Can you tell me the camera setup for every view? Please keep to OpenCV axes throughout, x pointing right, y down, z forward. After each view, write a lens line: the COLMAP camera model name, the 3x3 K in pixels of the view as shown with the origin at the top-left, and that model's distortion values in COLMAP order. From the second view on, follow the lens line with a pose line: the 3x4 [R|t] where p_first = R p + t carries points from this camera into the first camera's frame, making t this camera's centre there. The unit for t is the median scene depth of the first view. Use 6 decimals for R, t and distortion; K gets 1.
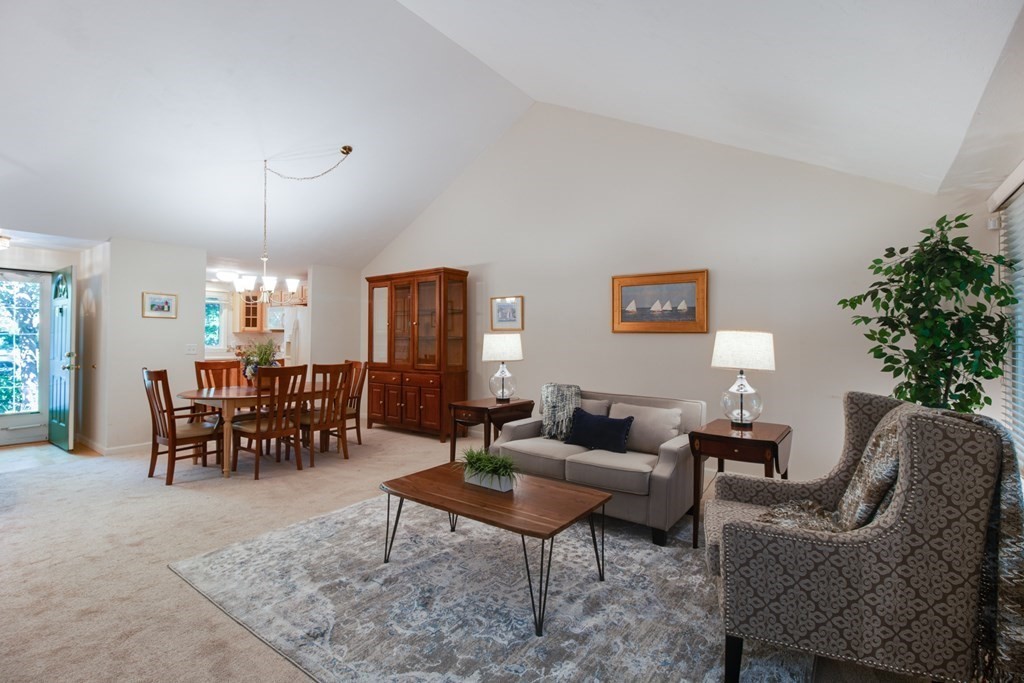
lens RADIAL K [[466.9, 0, 514.4], [0, 466.9, 332.9], [0, 0, 1]] dist [0.003510, -0.005747]
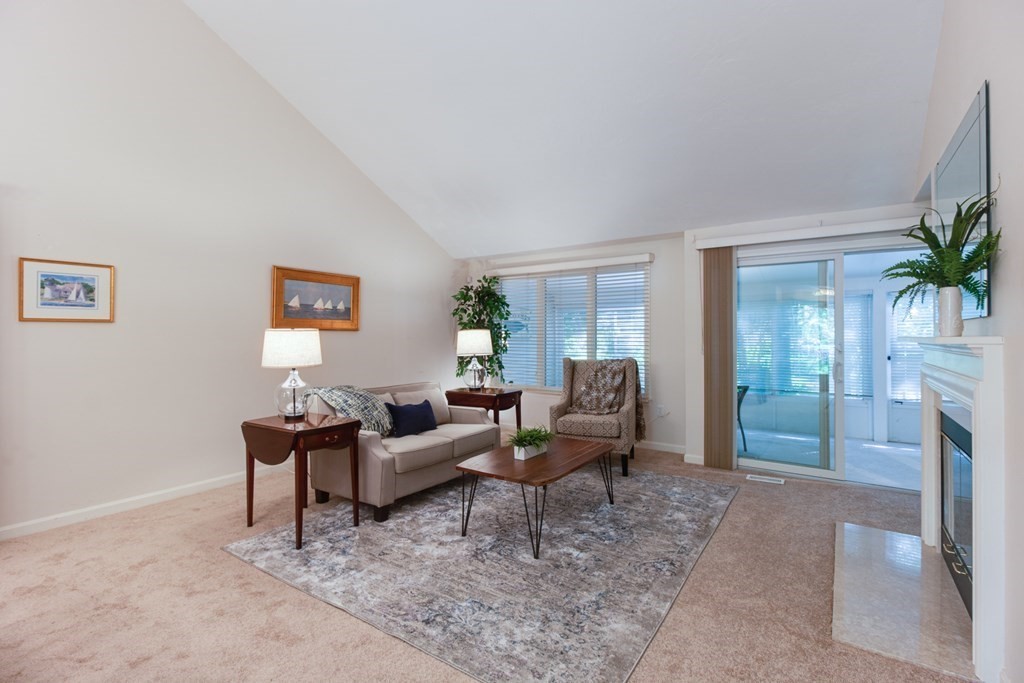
lens RADIAL K [[469.6, 0, 497.8], [0, 469.6, 335.8], [0, 0, 1]] dist [0.008520, -0.000439]
pose [[-0.011018, -0.004383, 0.999930, -0.653066], [-0.008811, 0.999952, 0.004286, 0.003974], [-0.999900, -0.008763, -0.011056, 0.558288]]
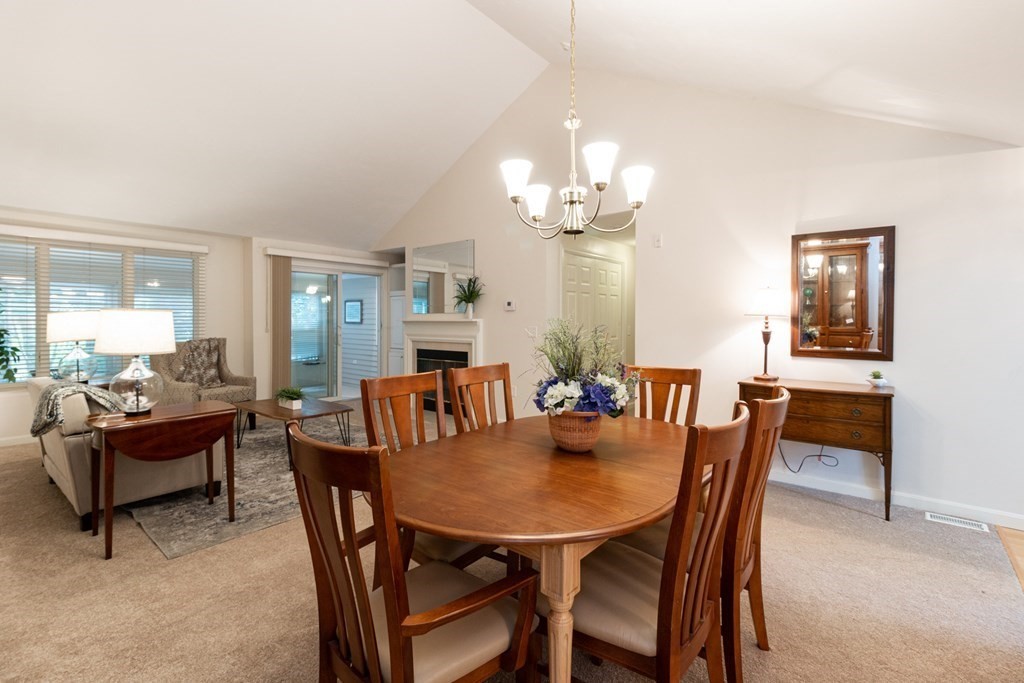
lens RADIAL K [[475.9, 0, 508.6], [0, 475.9, 322.3], [0, 0, 1]] dist [-0.002446, -0.000357]
pose [[-0.995898, -0.007344, 0.090180, -0.486693], [-0.007856, 0.999955, -0.005321, 0.014864], [-0.090137, -0.006007, -0.995911, 1.319490]]
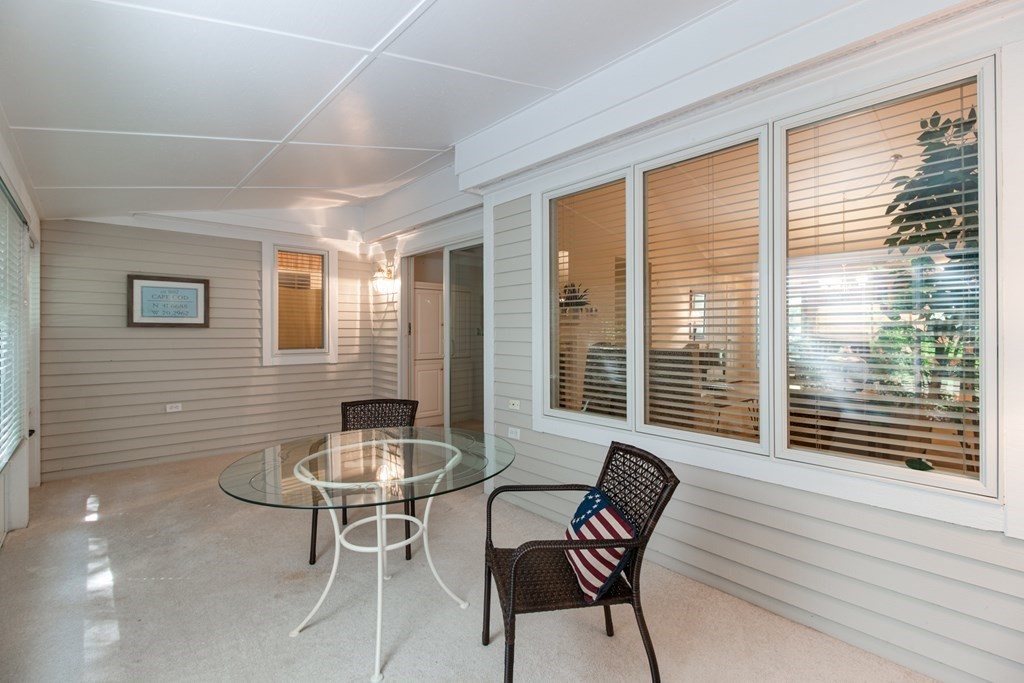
lens RADIAL K [[466.9, 0, 514.4], [0, 466.9, 332.9], [0, 0, 1]] dist [0.003510, -0.005747]
pose [[-0.200858, -0.001871, -0.979619, 0.991281], [0.009749, 0.999945, -0.003908, 0.035008], [0.979572, -0.010335, -0.200829, 0.315414]]
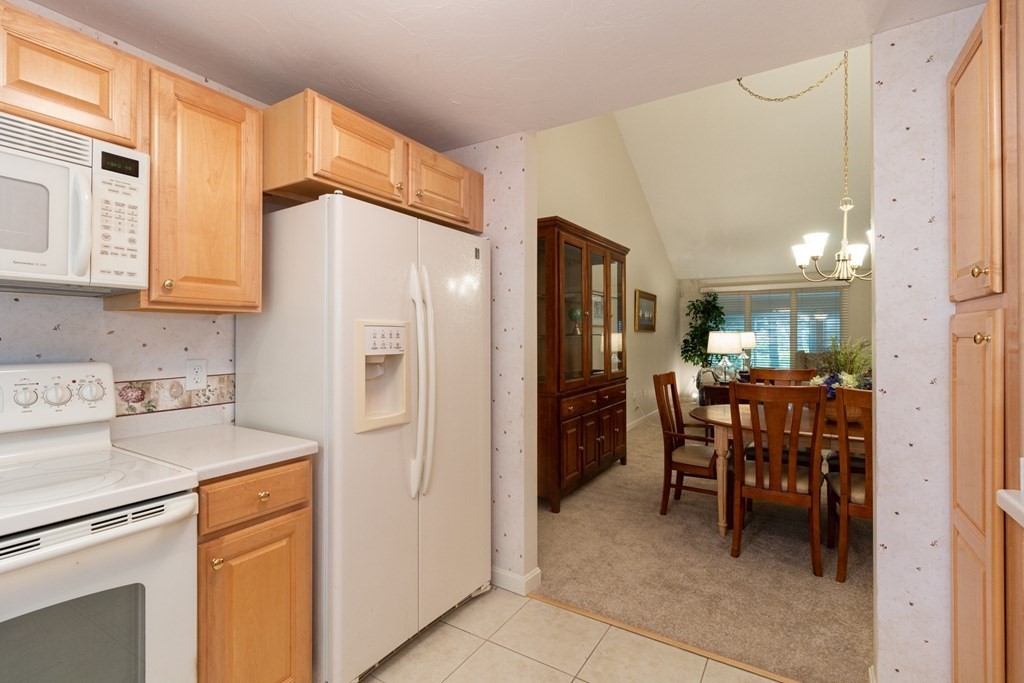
lens RADIAL K [[469.6, 0, 497.8], [0, 469.6, 335.8], [0, 0, 1]] dist [0.008520, -0.000439]
pose [[-0.057440, -0.001426, 0.998348, -1.060058], [-0.009396, 0.999955, 0.000887, 0.013124], [-0.998305, -0.009329, -0.057450, 1.412732]]
